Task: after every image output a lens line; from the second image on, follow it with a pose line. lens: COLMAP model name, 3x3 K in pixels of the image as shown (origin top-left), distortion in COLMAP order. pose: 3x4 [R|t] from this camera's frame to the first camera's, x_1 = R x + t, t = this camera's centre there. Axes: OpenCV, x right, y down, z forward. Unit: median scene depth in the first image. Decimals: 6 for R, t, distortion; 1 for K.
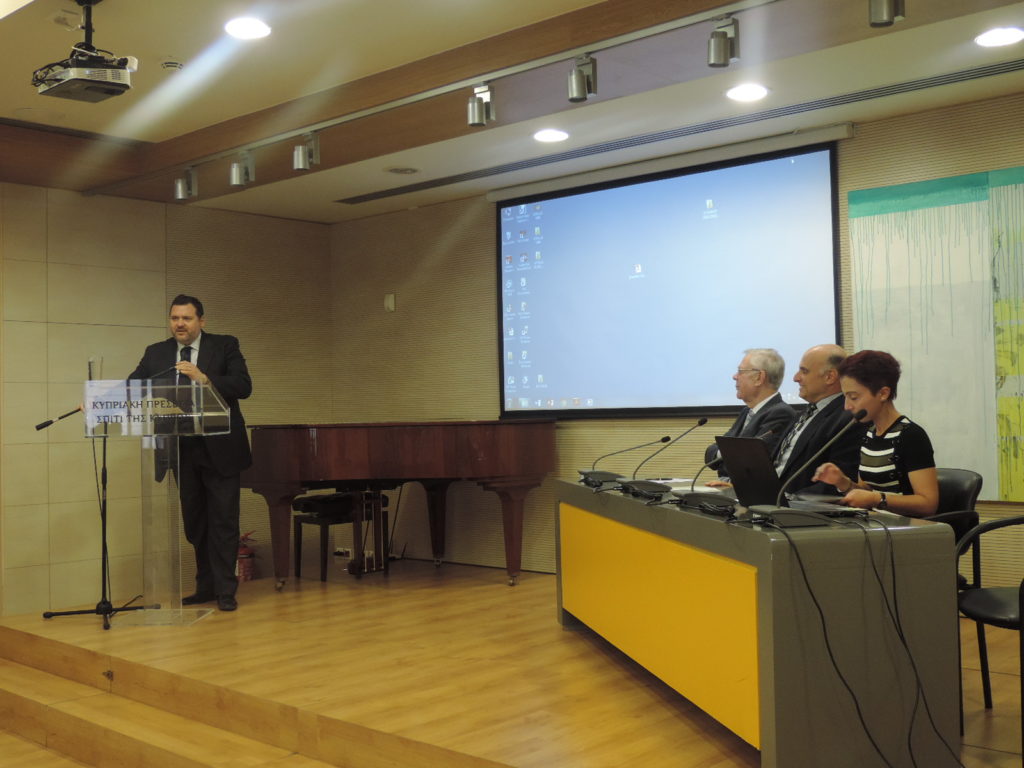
lens RADIAL K [[1149.8, 0, 512.0], [0, 1149.8, 384.0], [0, 0, 1]] dist [-0.006989, 0.007742]
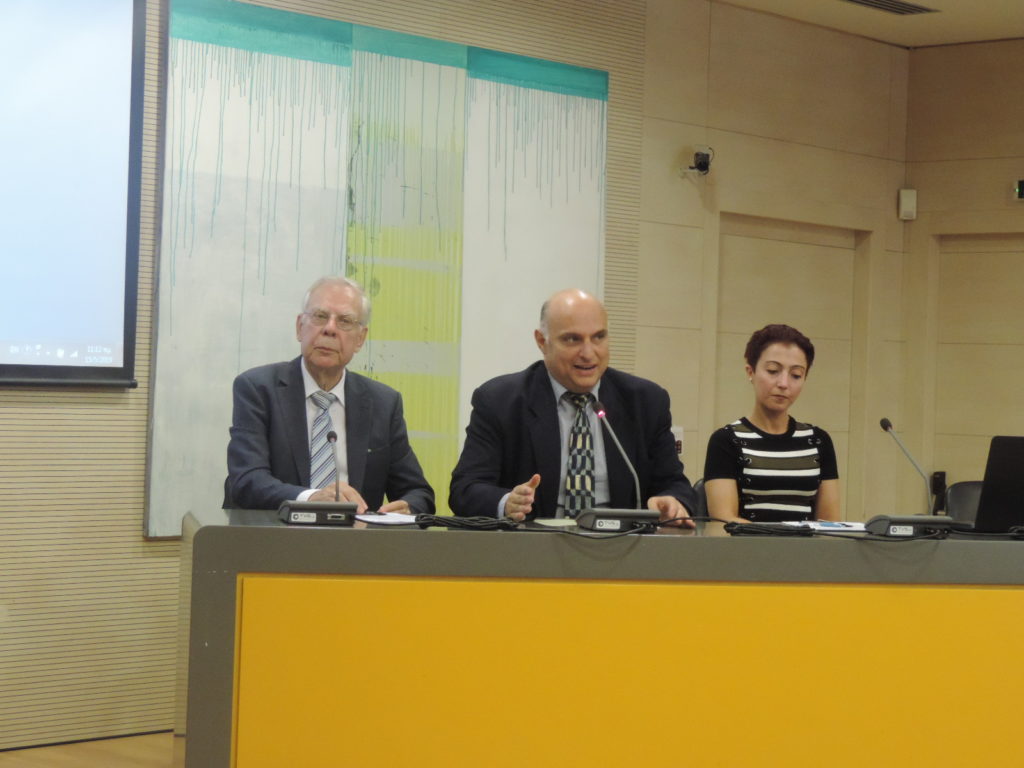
lens RADIAL K [[2249.8, 0, 512.0], [0, 2249.8, 384.0], [0, 0, 1]] dist [-0.021518, -0.015318]
pose [[0.004233, 0.019337, 0.999804, -0.824804], [-0.051438, 0.998494, -0.019094, 0.037064], [-0.998667, -0.051347, 0.005222, 0.861038]]
